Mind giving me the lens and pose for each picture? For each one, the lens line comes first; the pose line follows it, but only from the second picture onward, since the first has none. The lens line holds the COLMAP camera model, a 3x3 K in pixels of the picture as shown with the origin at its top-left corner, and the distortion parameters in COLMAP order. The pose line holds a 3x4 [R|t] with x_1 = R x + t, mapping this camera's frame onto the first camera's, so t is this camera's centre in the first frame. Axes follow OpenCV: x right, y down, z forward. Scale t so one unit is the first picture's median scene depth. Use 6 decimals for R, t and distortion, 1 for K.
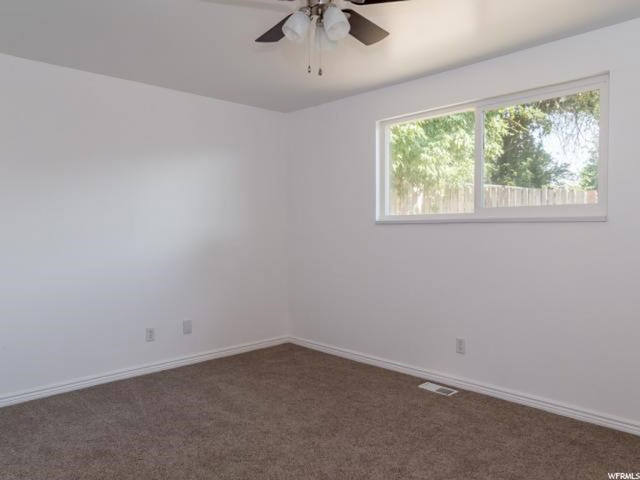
lens RADIAL K [[468.1, 0, 320.0], [0, 468.1, 240.0], [0, 0, 1]] dist [-0.001630, -0.001461]
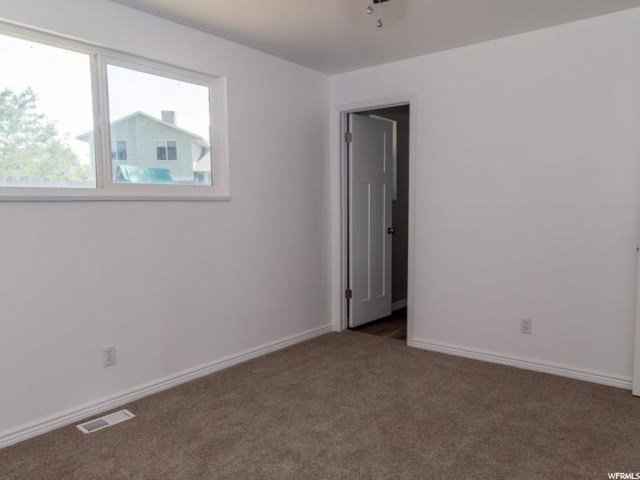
lens RADIAL K [[468.1, 0, 320.0], [0, 468.1, 240.0], [0, 0, 1]] dist [-0.001630, -0.001461]
pose [[-0.109312, -0.073816, 0.991263, -0.516133], [0.030628, 0.996515, 0.077584, -0.021111], [-0.993536, 0.038842, -0.106670, 0.729159]]
